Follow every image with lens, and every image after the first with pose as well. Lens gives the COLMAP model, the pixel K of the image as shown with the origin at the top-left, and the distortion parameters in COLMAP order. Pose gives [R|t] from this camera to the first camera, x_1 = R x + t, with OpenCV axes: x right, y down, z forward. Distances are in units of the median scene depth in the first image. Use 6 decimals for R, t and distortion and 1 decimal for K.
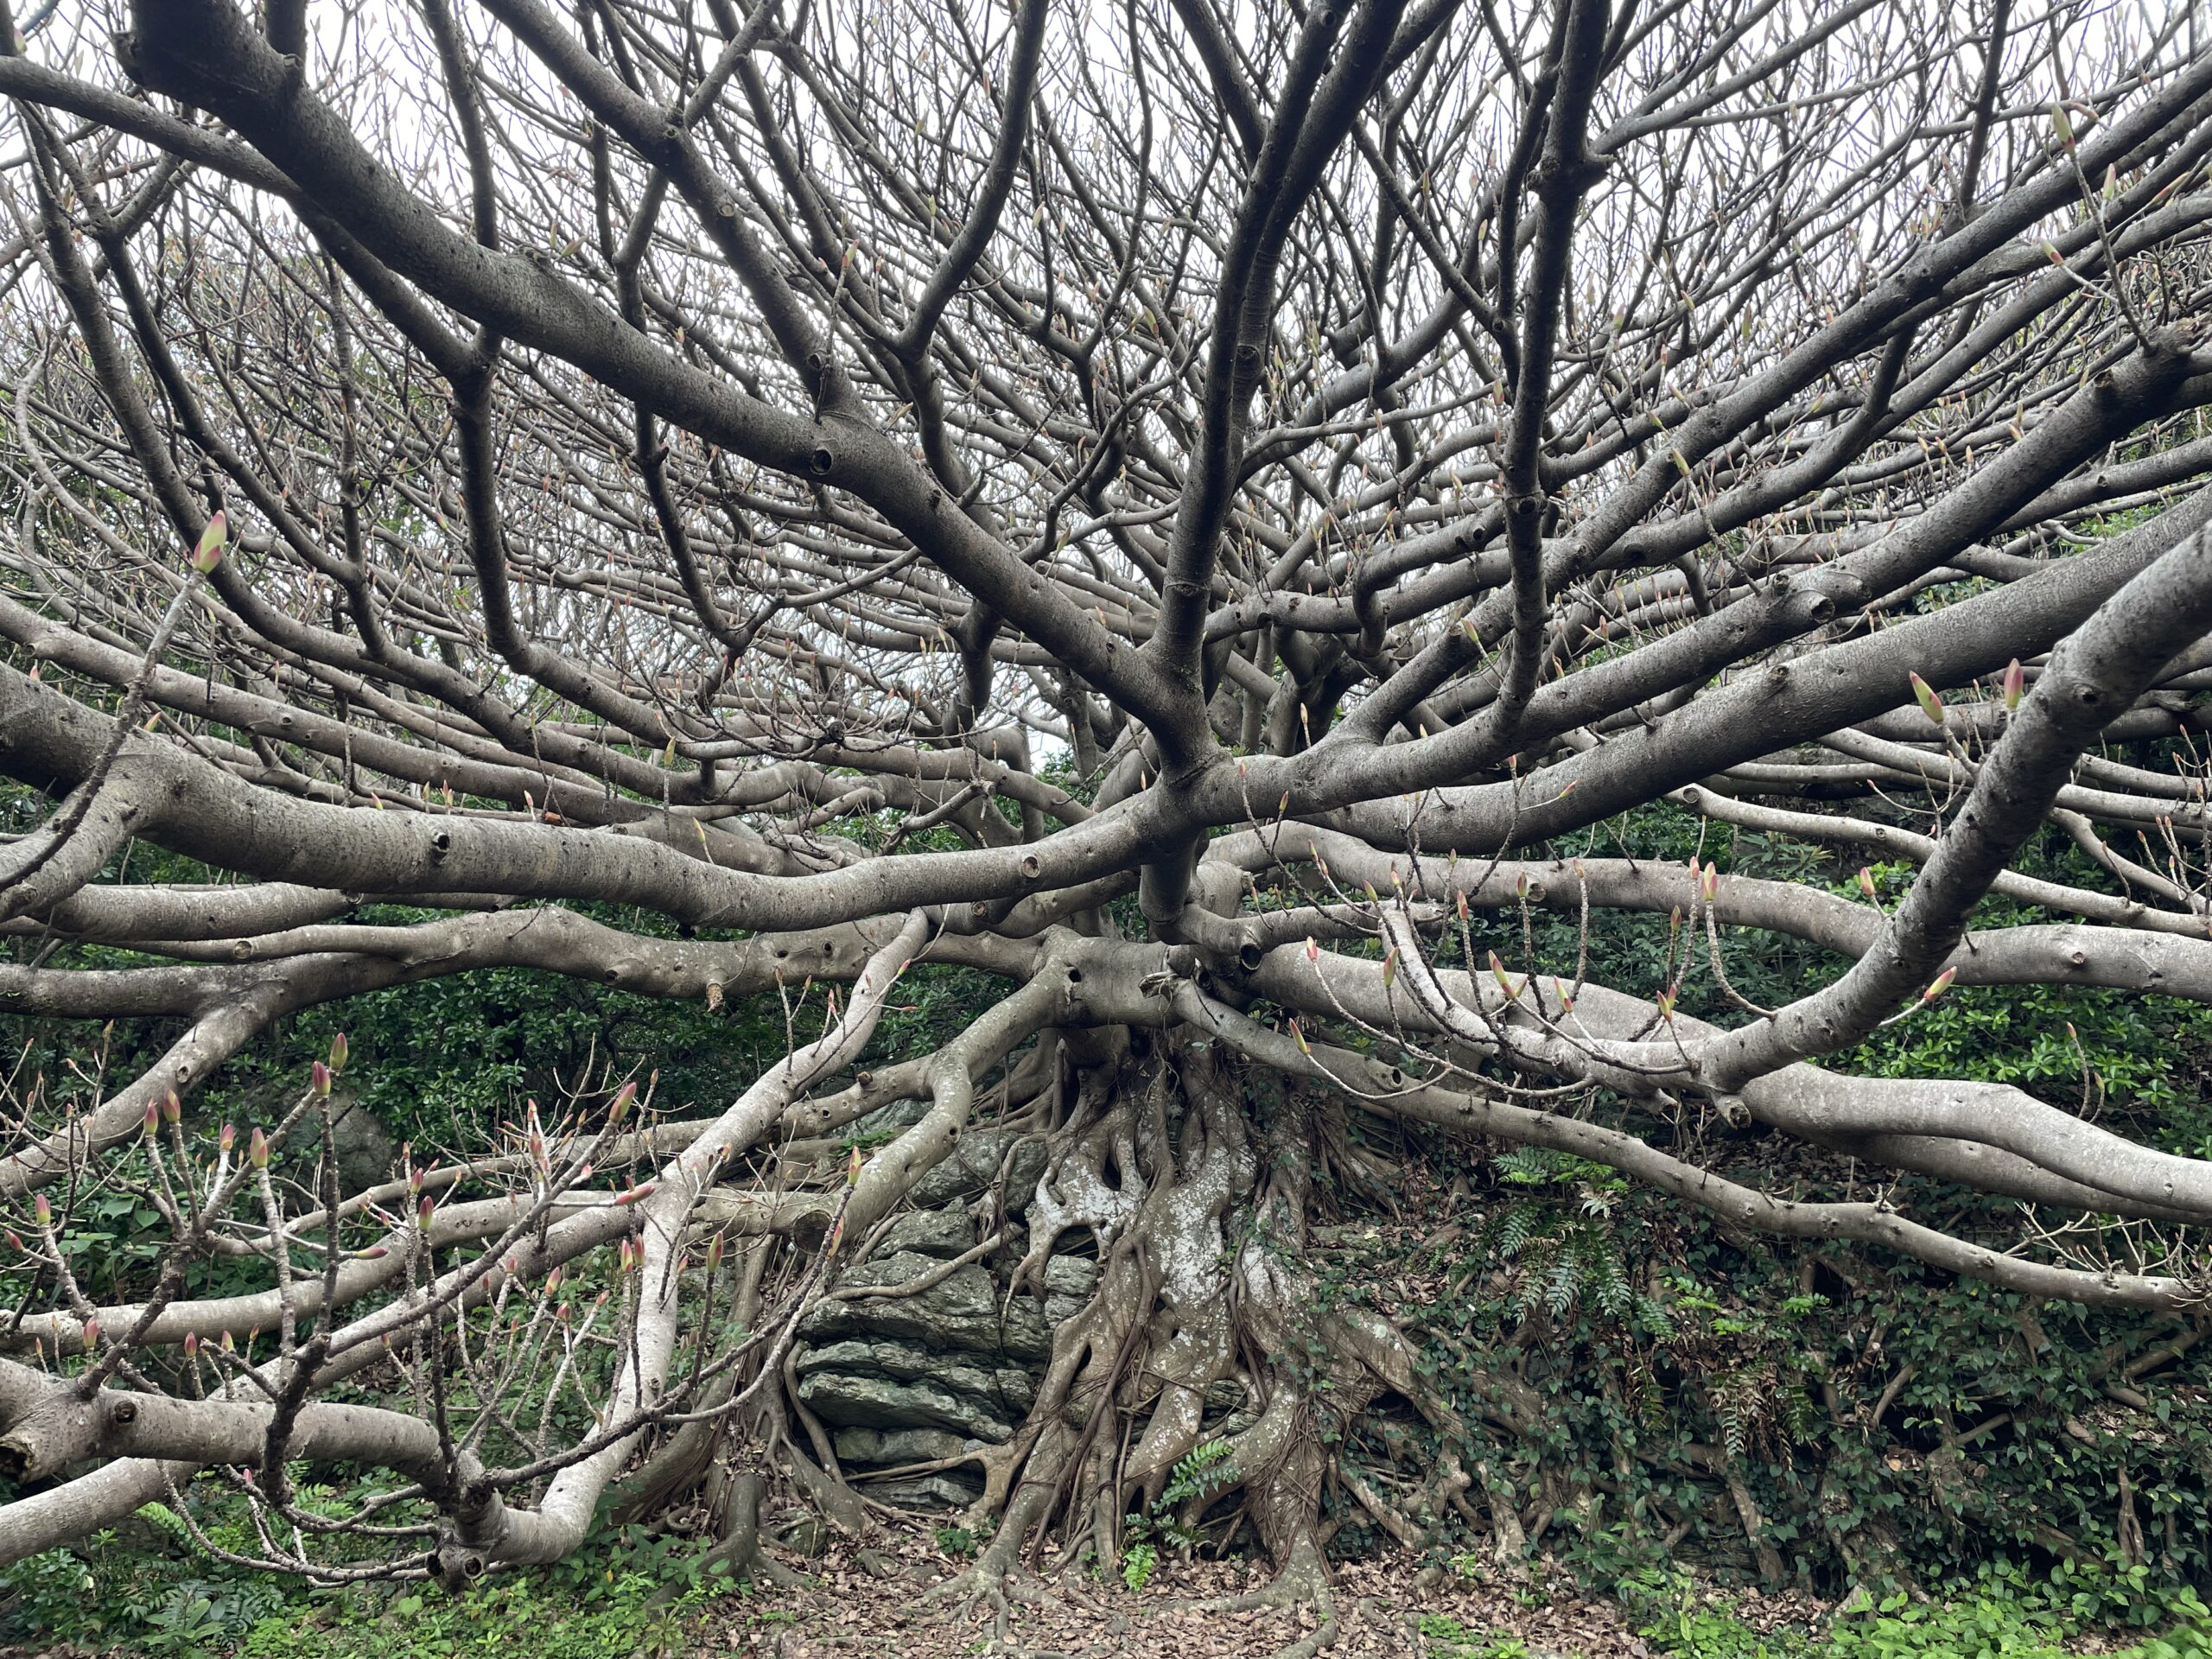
lens RADIAL K [[1624.6, 0, 1100.3], [0, 1624.6, 815.8], [0, 0, 1]] dist [0.067755, -0.010411]
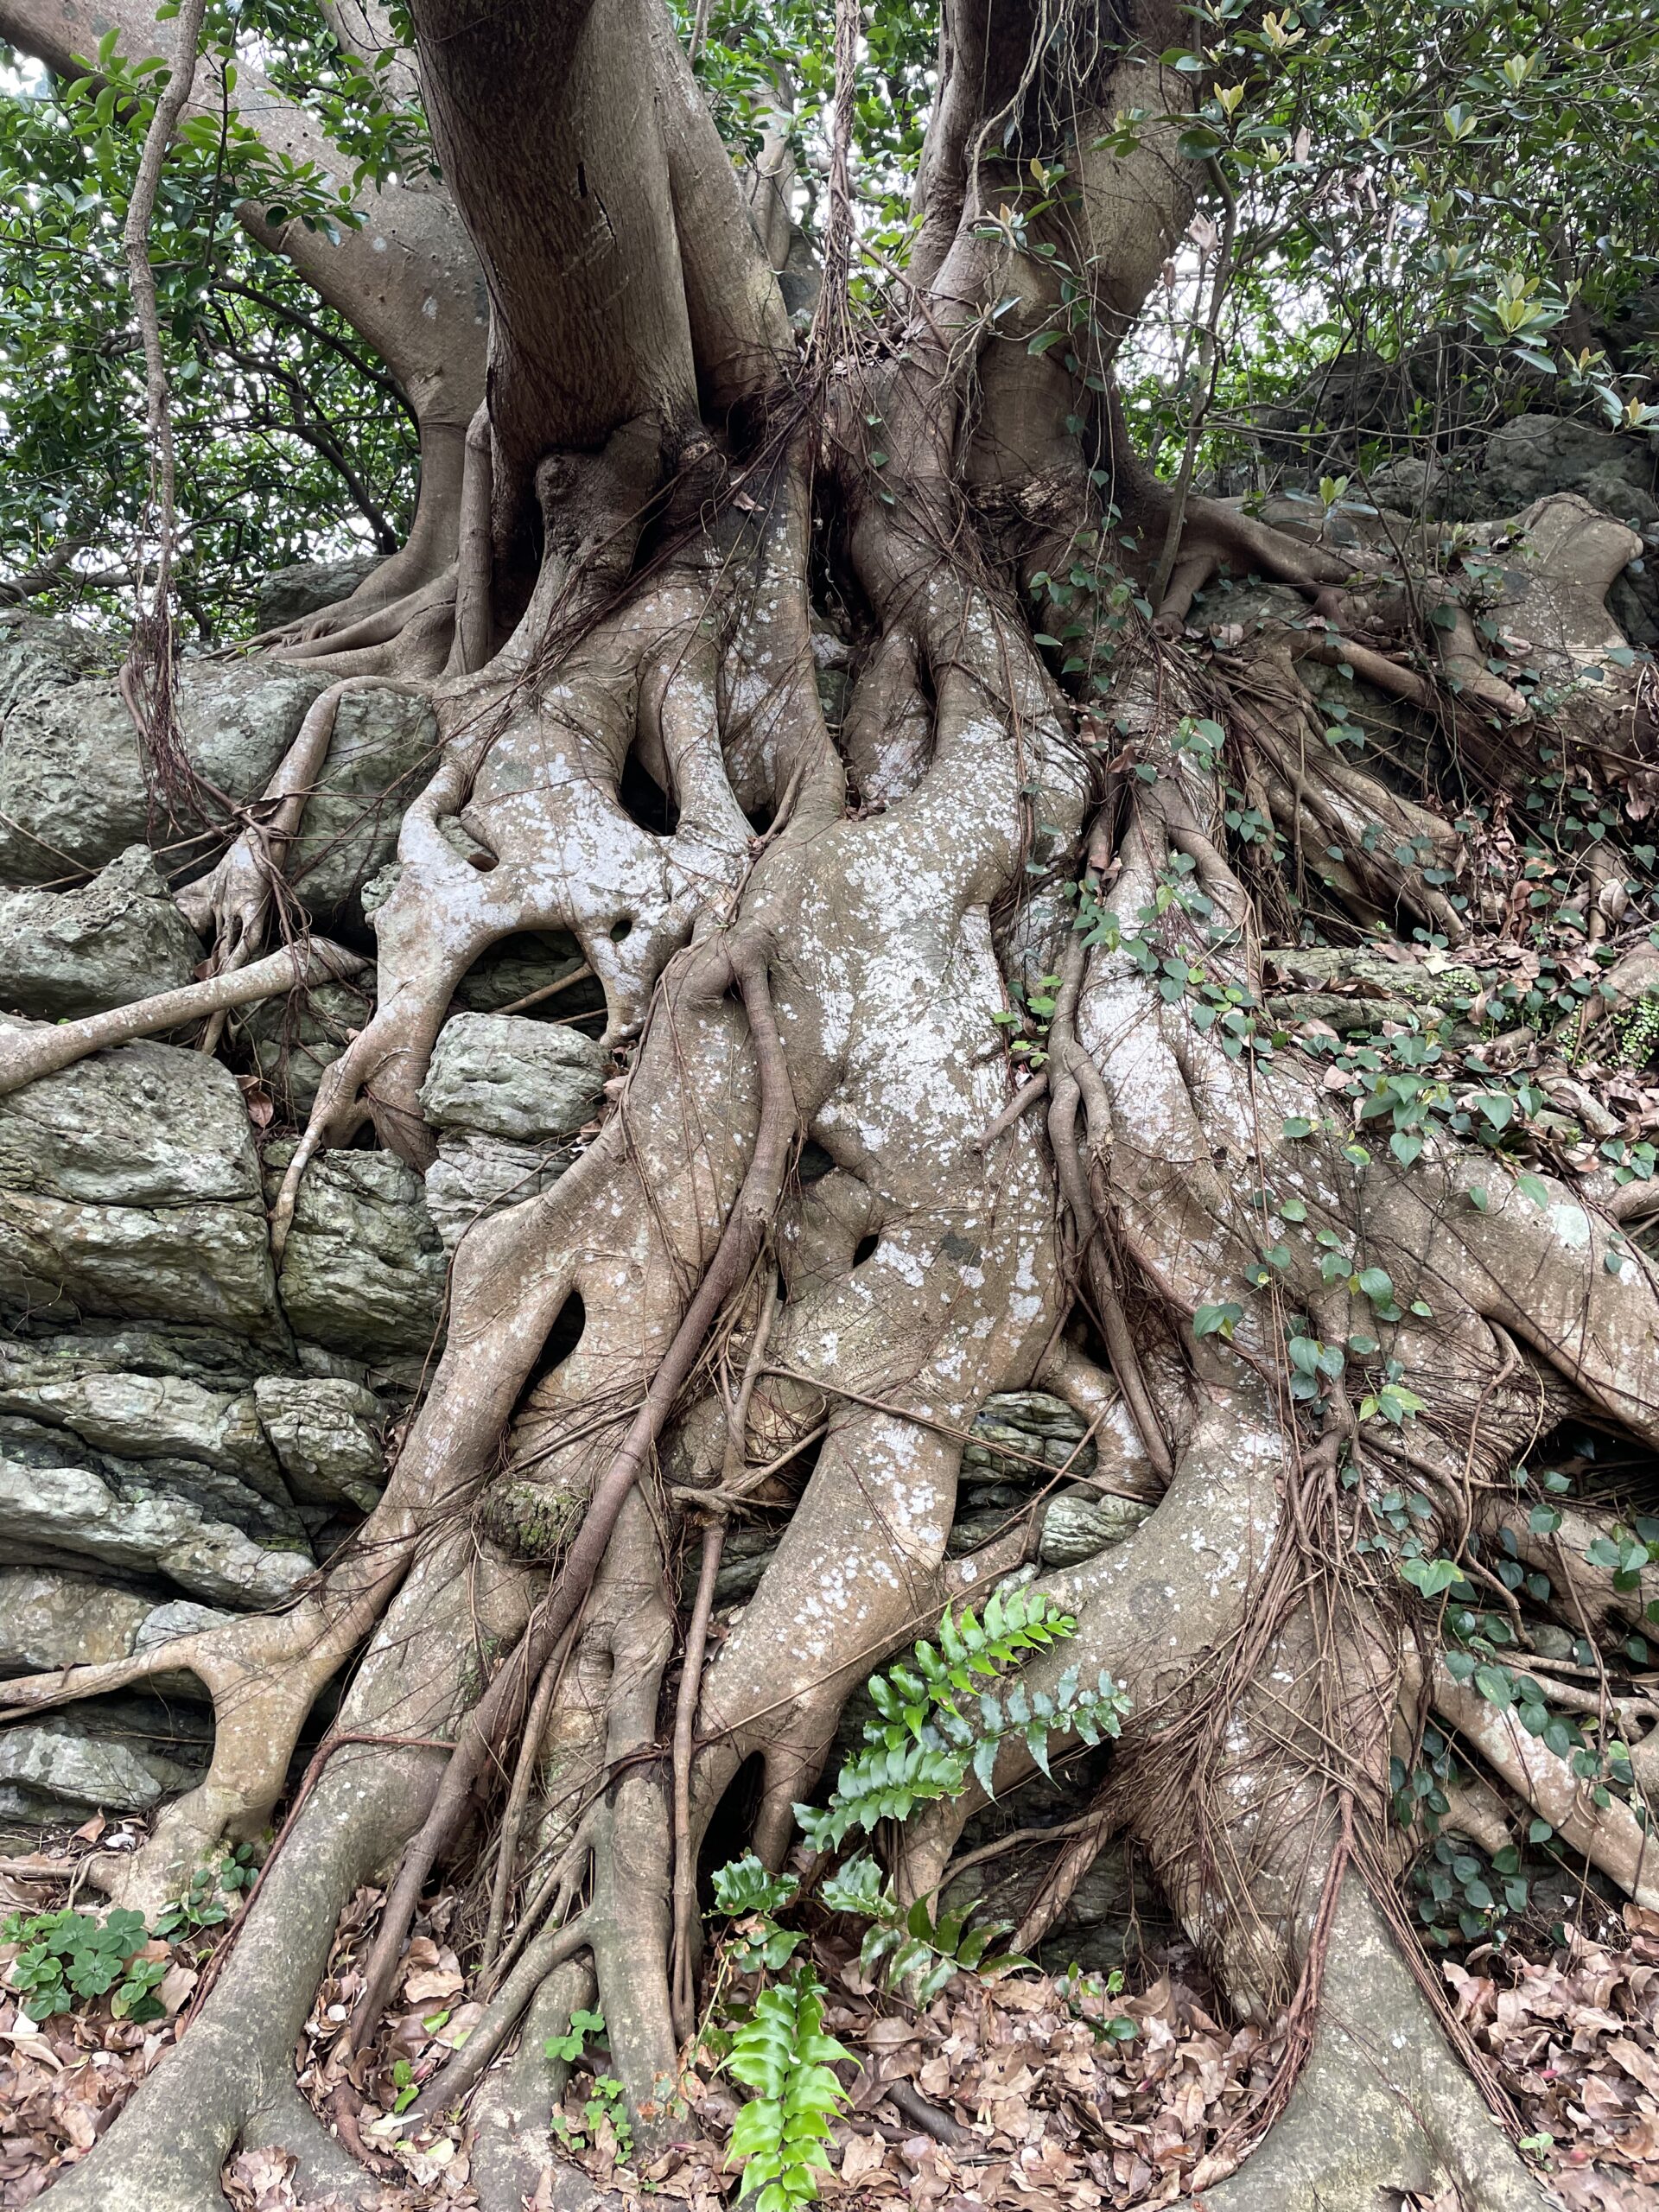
lens RADIAL K [[1624.6, 0, 837.9], [0, 1624.6, 1103.6], [0, 0, 1]] dist [0.067755, -0.010411]
pose [[0.982609, 0.011048, 0.185359, -0.015363], [-0.039083, 0.988172, 0.148283, 0.242683], [-0.181529, -0.152949, 0.971419, 0.705562]]
